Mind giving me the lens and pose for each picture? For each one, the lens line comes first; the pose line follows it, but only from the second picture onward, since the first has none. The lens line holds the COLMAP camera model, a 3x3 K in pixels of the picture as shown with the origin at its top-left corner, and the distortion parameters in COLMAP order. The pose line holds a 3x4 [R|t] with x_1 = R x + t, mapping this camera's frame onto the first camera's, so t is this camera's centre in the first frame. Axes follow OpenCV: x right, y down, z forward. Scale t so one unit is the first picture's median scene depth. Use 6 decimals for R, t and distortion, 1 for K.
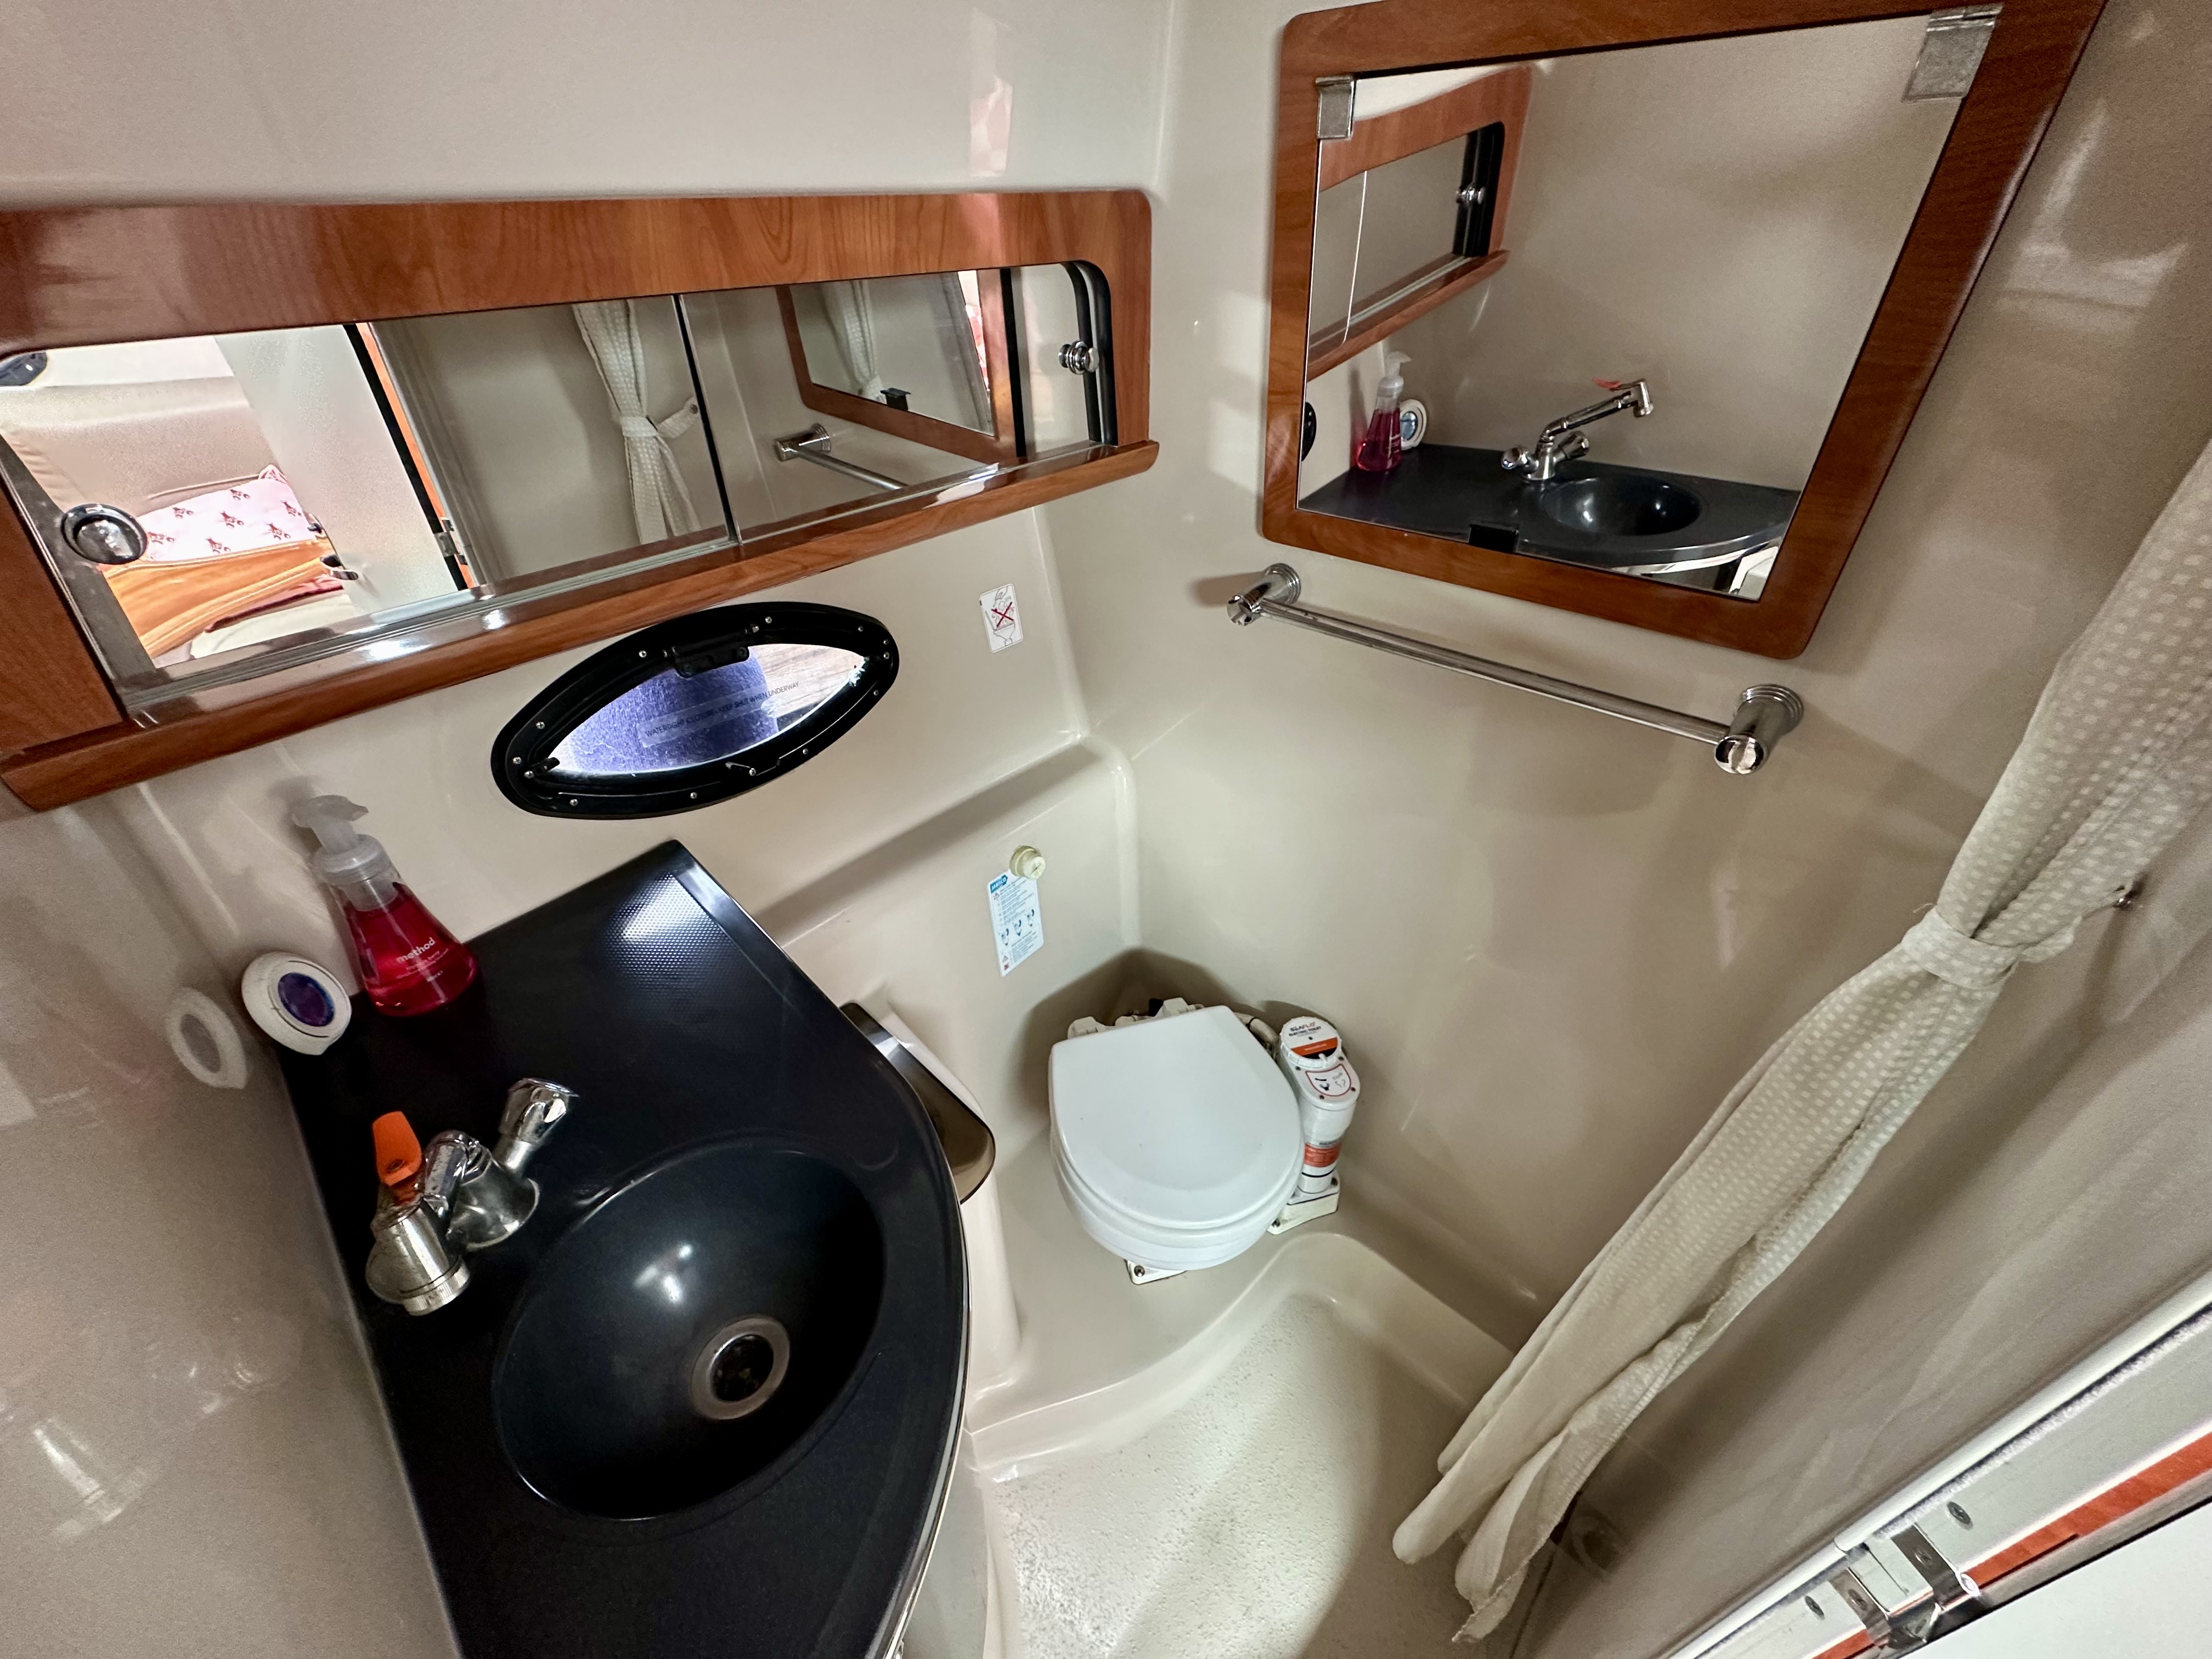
lens RADIAL K [[874.7, 0, 1103.4], [0, 874.7, 828.4], [0, 0, 1]] dist [-0.005118, 0.000308]
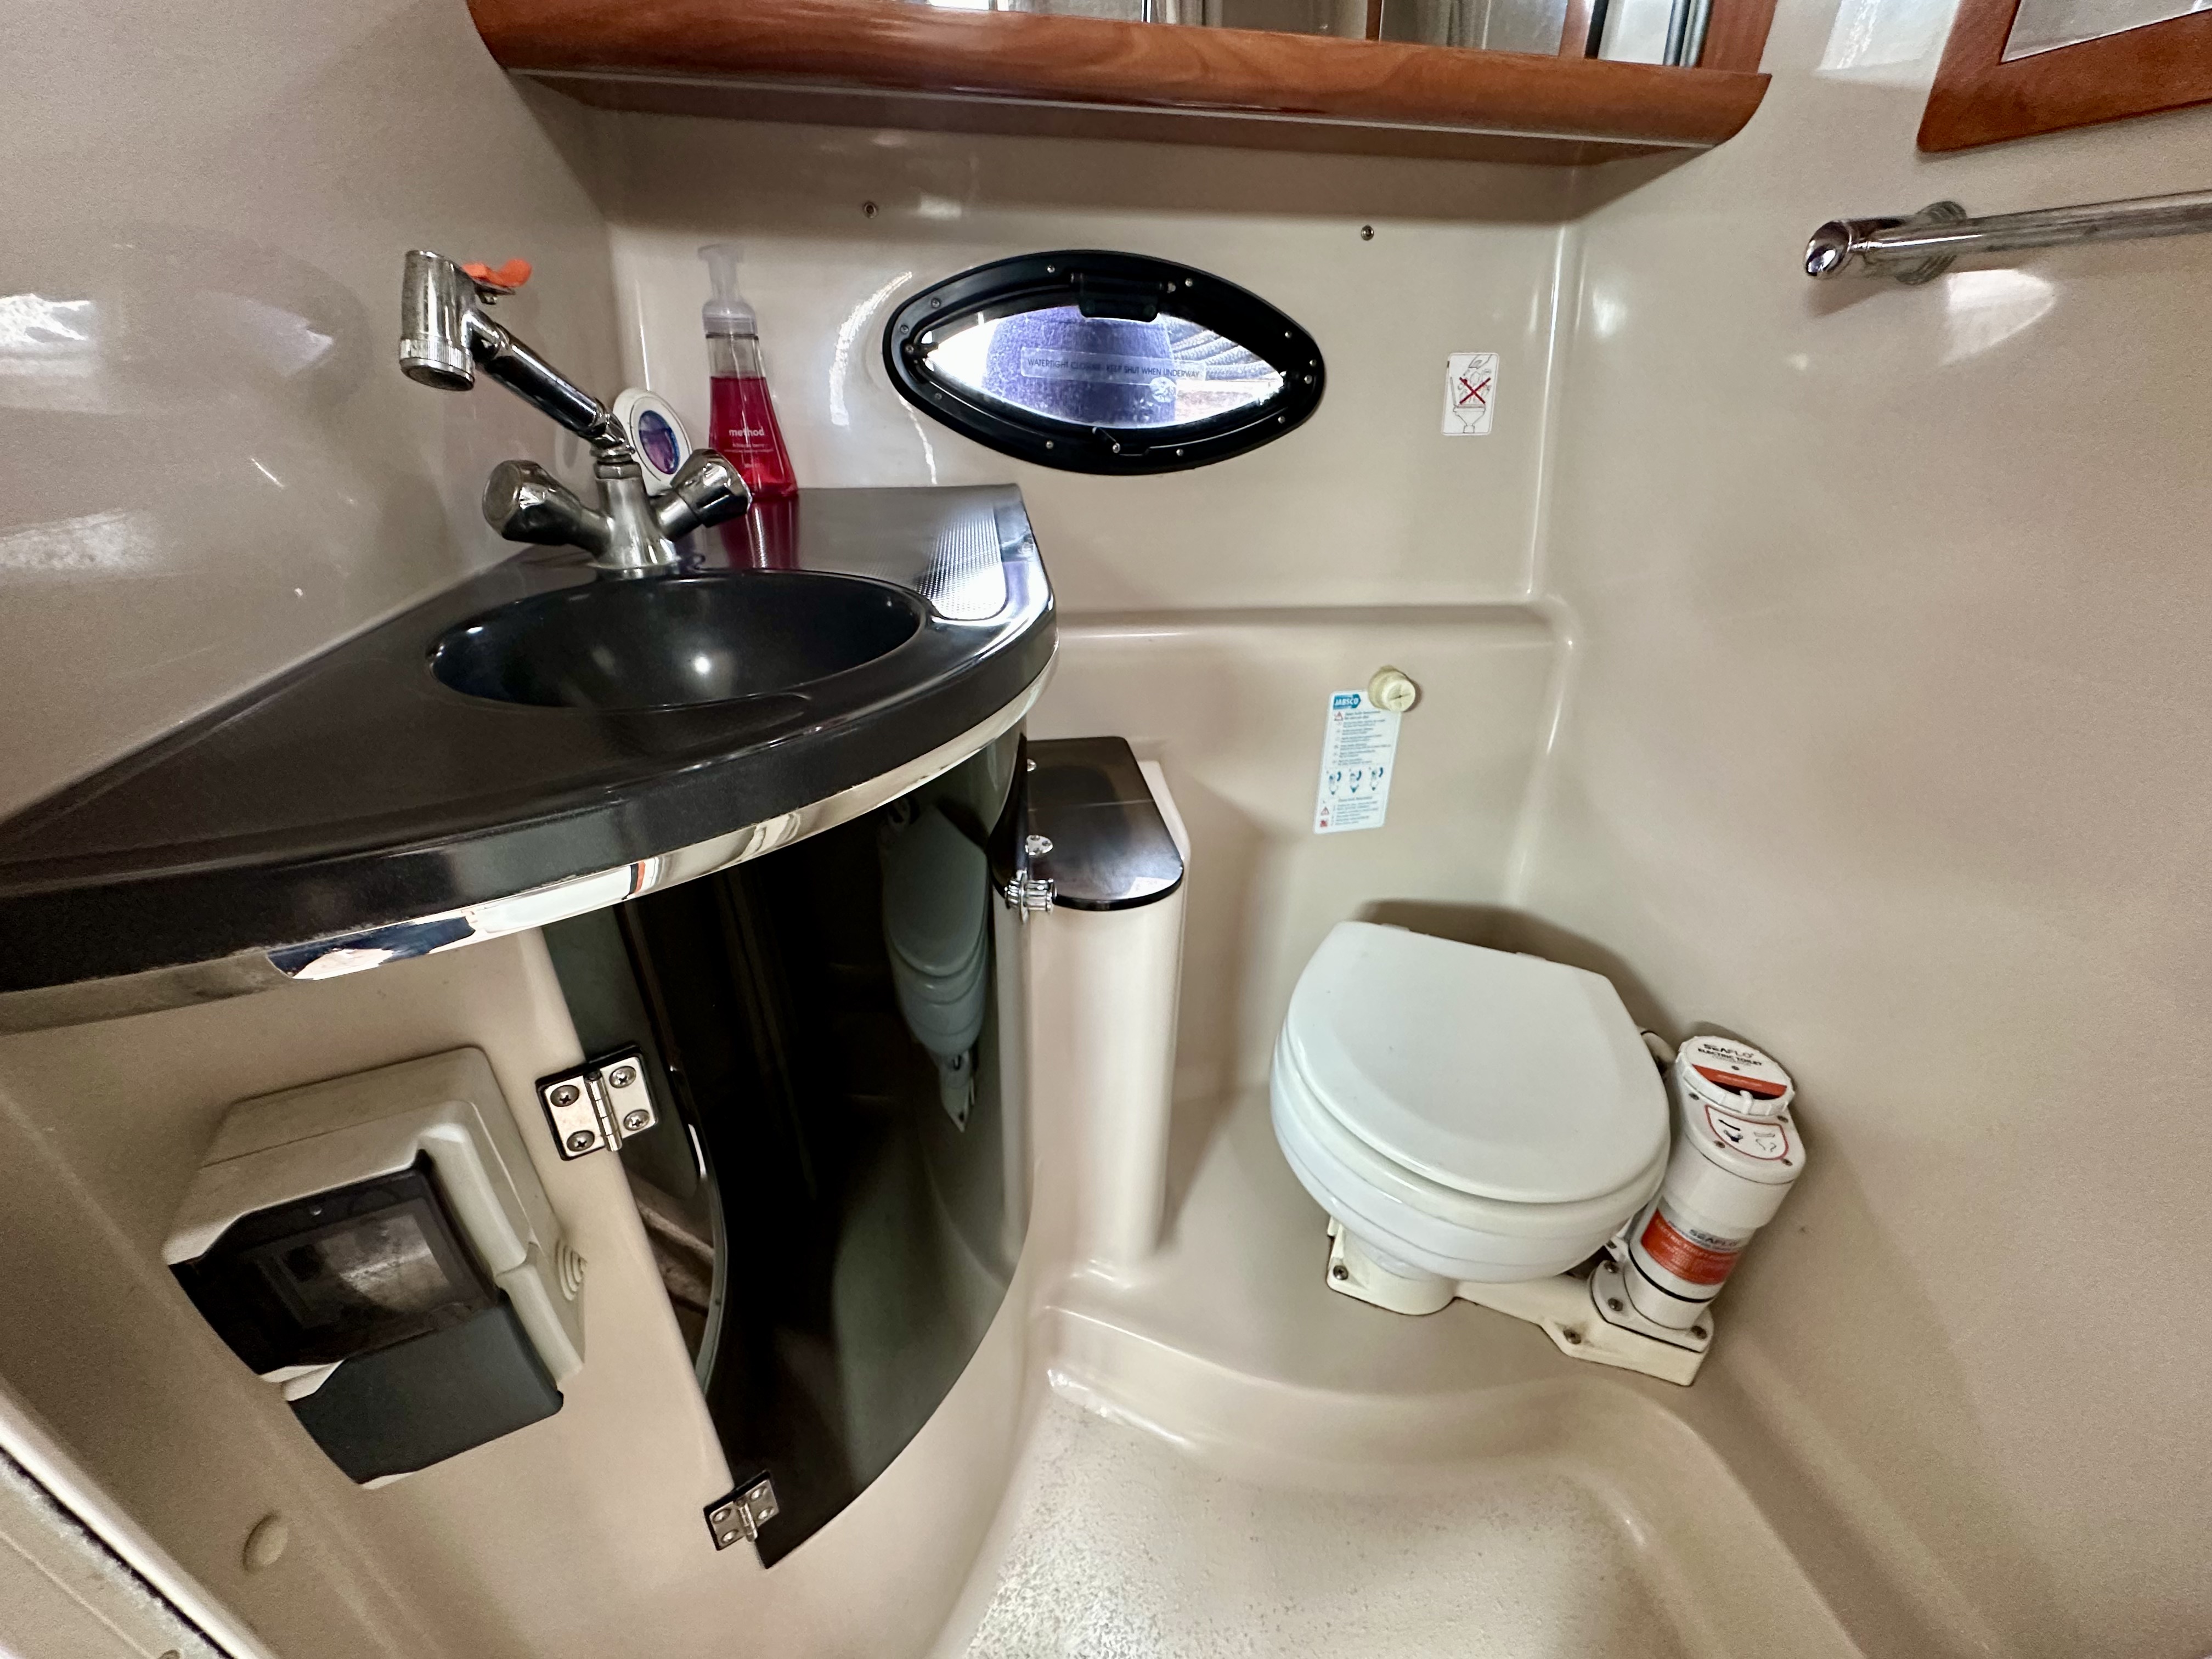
lens RADIAL K [[874.7, 0, 1103.4], [0, 874.7, 828.4], [0, 0, 1]] dist [-0.005118, 0.000308]
pose [[0.807988, 0.310398, -0.500809, 0.154436], [-0.367367, 0.929933, -0.016331, 0.301350], [0.460649, 0.197176, 0.865404, 0.263683]]
